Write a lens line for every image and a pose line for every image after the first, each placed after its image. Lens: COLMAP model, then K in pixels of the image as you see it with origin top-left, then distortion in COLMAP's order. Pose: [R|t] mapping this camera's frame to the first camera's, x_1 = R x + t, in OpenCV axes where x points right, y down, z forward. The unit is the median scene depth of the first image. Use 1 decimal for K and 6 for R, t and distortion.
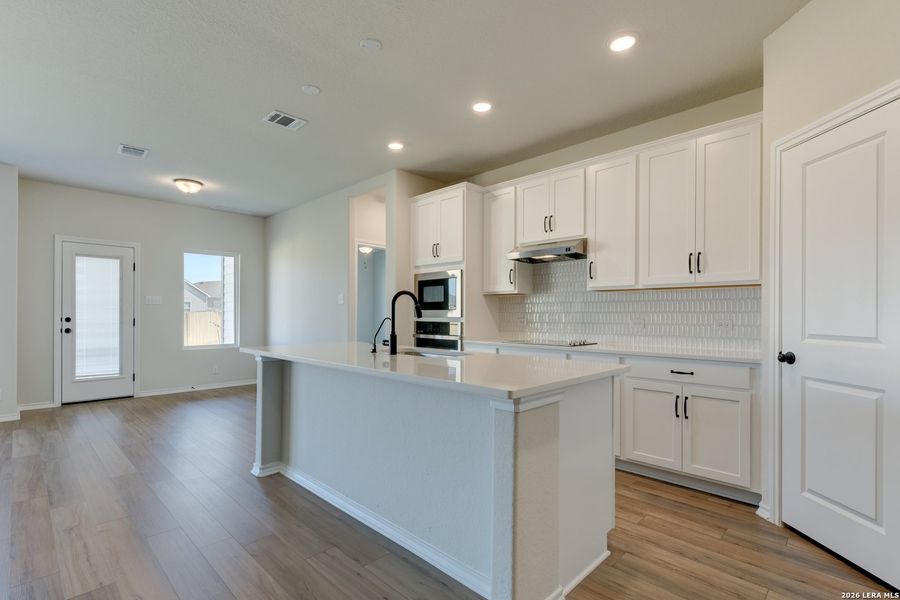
lens RADIAL K [[411.6, 0, 494.7], [0, 411.6, 311.3], [0, 0, 1]] dist [0.002032, 0.000179]
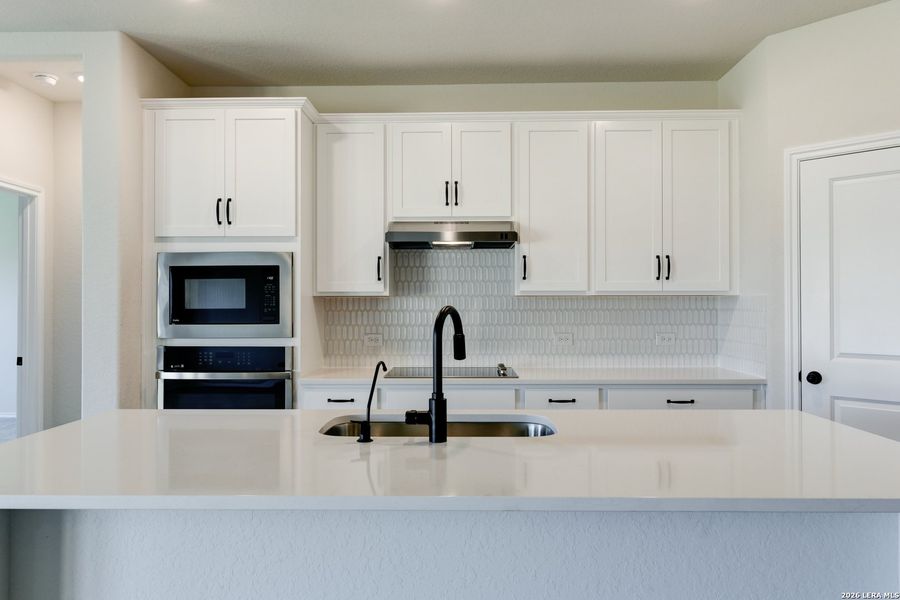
lens RADIAL K [[515.0, 0, 450.0], [0, 515.0, 300.0], [0, 0, 1]] dist [-0.006793, -0.000476]
pose [[0.766565, 0.000720, 0.642167, -0.365000], [0.001348, 0.999995, -0.002731, -0.034218], [-0.642166, 0.002959, 0.766560, 0.329537]]
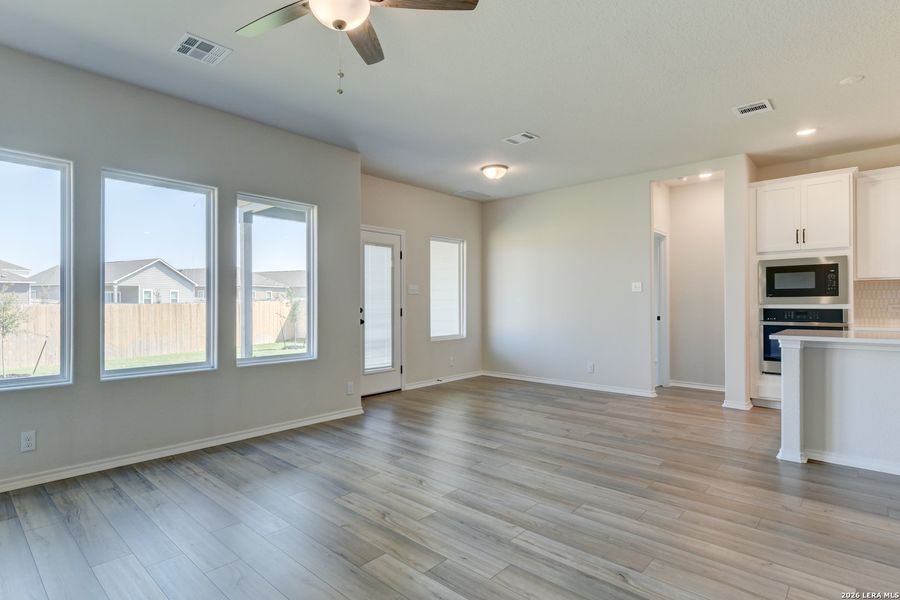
lens RADIAL K [[436.1, 0, 514.8], [0, 436.1, 298.9], [0, 0, 1]] dist [0.002508, 0.000438]
pose [[0.999841, -0.008687, 0.015577, -0.897198], [0.008705, 0.999962, -0.001046, -0.002925], [-0.015567, 0.001181, 0.999878, -0.034573]]
